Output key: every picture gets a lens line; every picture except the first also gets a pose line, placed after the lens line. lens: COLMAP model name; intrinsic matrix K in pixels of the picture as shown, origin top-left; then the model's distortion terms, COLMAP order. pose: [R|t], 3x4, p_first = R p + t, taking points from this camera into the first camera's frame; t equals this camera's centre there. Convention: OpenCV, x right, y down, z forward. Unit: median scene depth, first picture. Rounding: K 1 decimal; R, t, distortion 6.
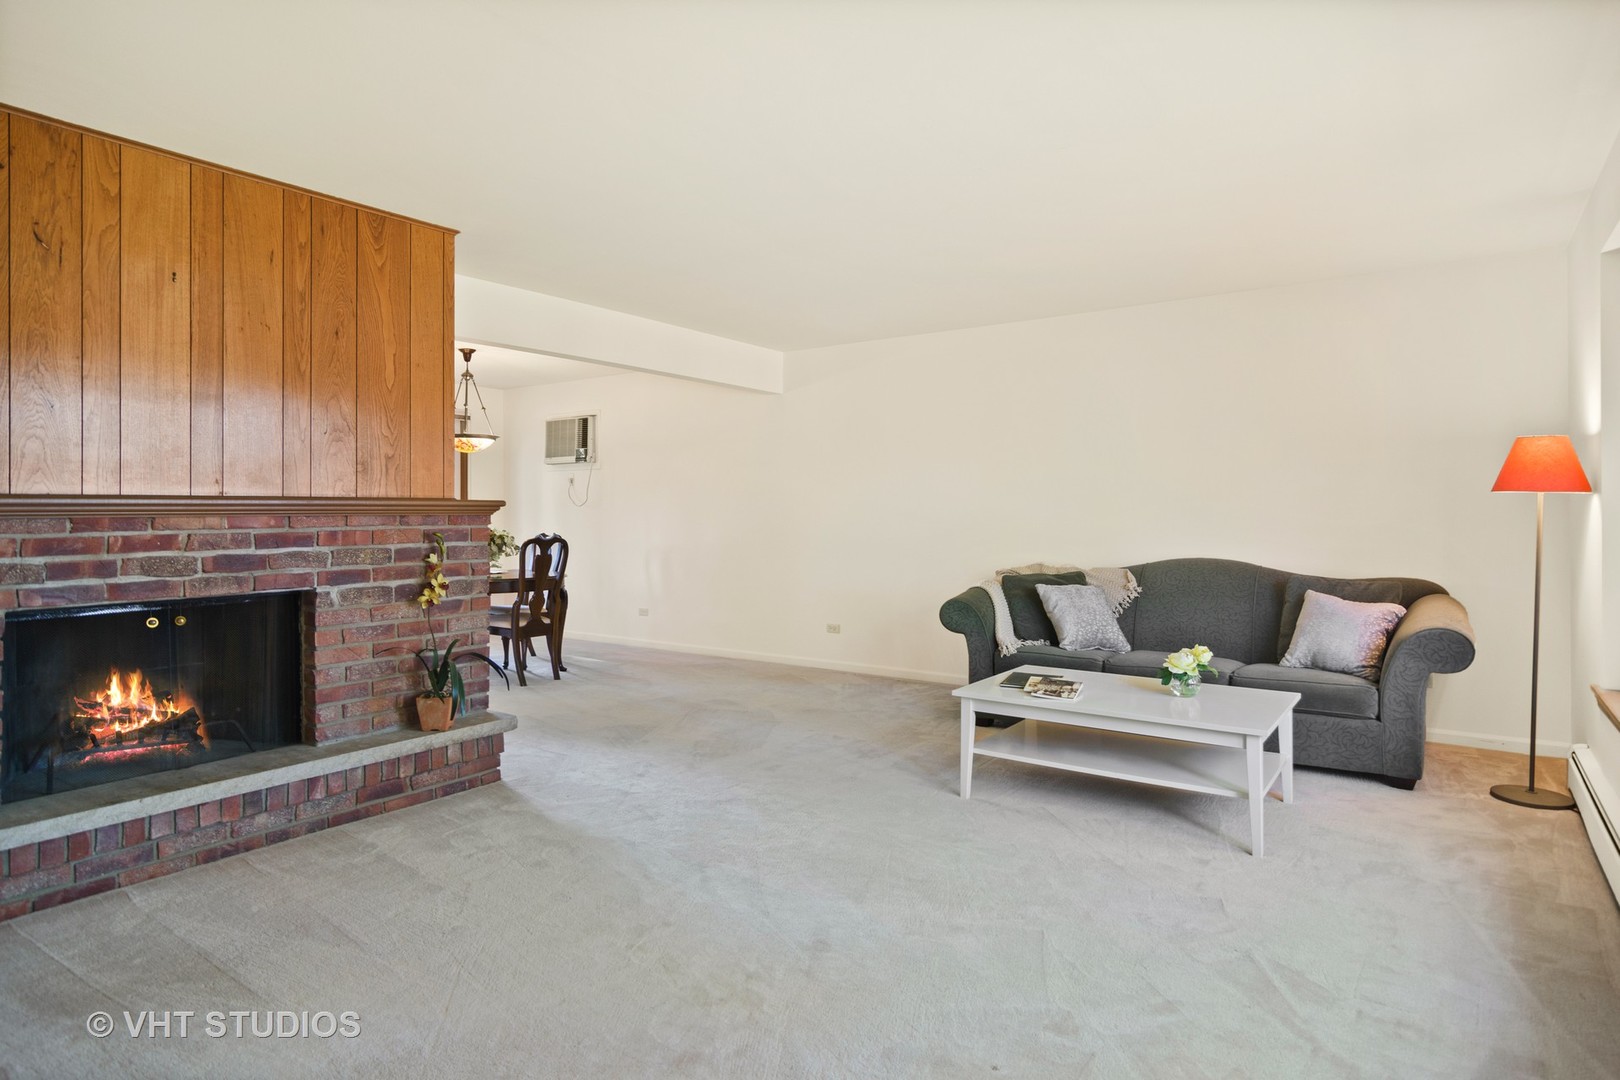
lens RADIAL K [[873.0, 0, 814.6], [0, 873.0, 524.7], [0, 0, 1]] dist [-0.000127, -0.000273]
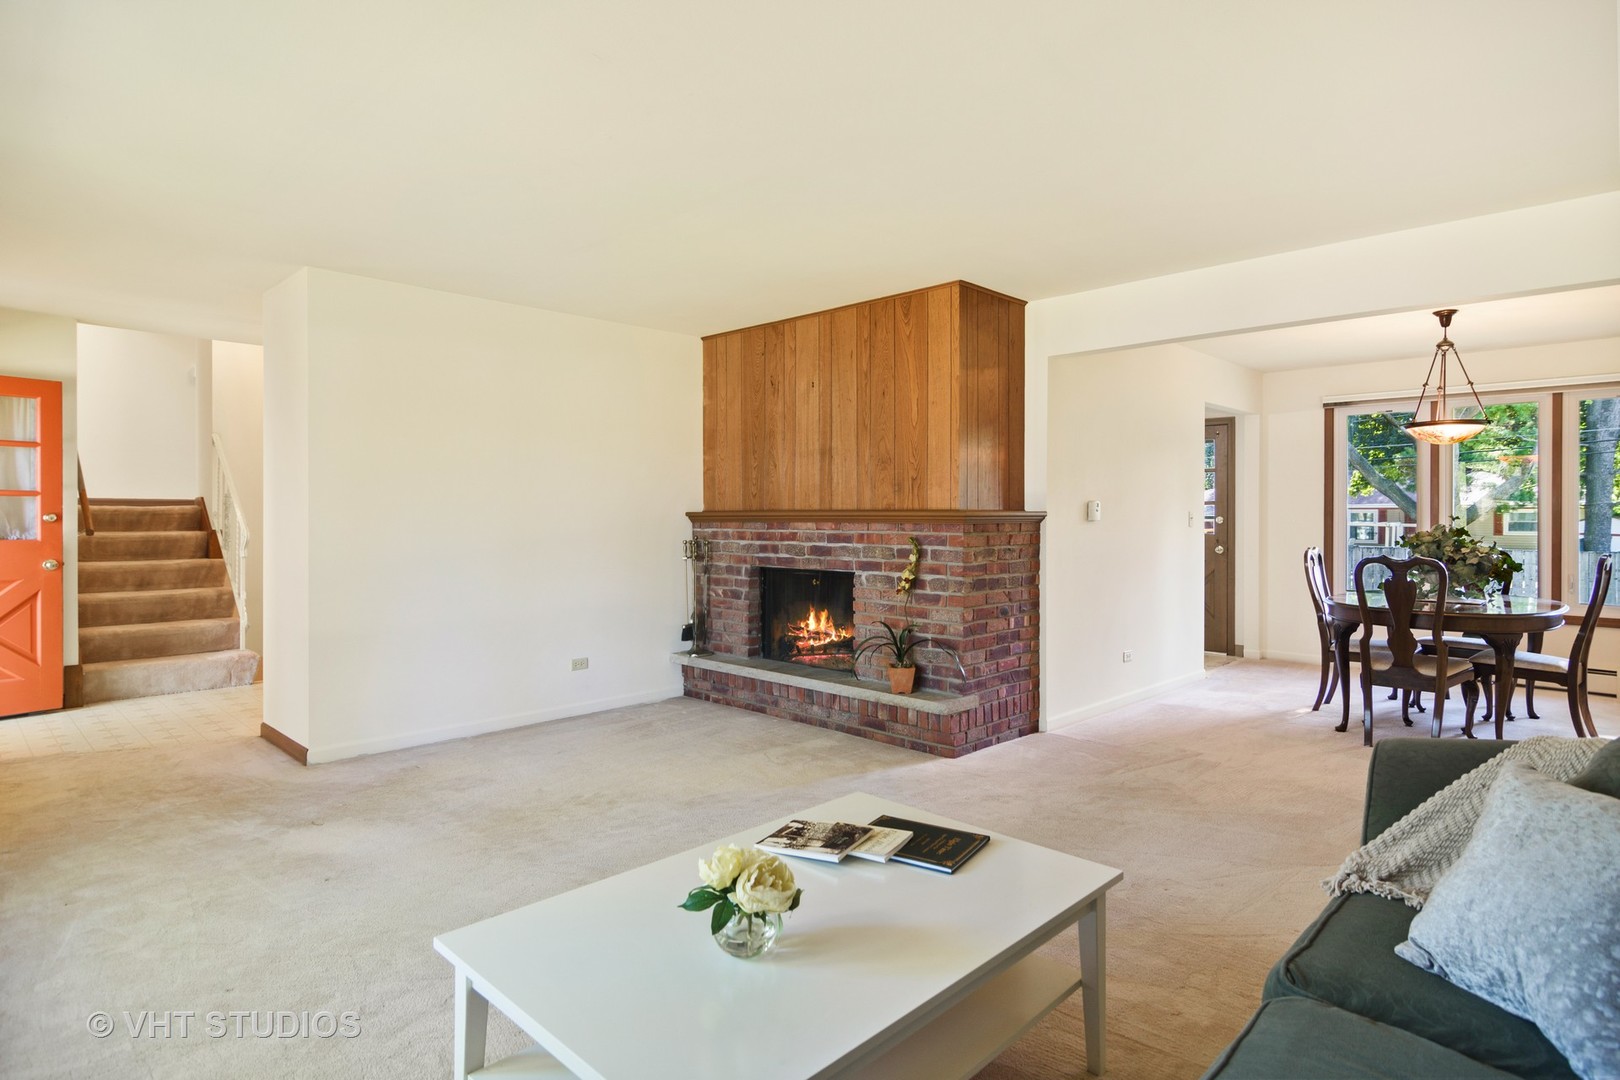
lens RADIAL K [[873.0, 0, 816.7], [0, 873.0, 538.8], [0, 0, 1]] dist [-0.000127, -0.000273]
pose [[-0.135646, 0.027416, -0.990378, 0.903561], [-0.019078, 0.999359, 0.030277, -0.026567], [0.990574, 0.023001, -0.135037, 1.132607]]
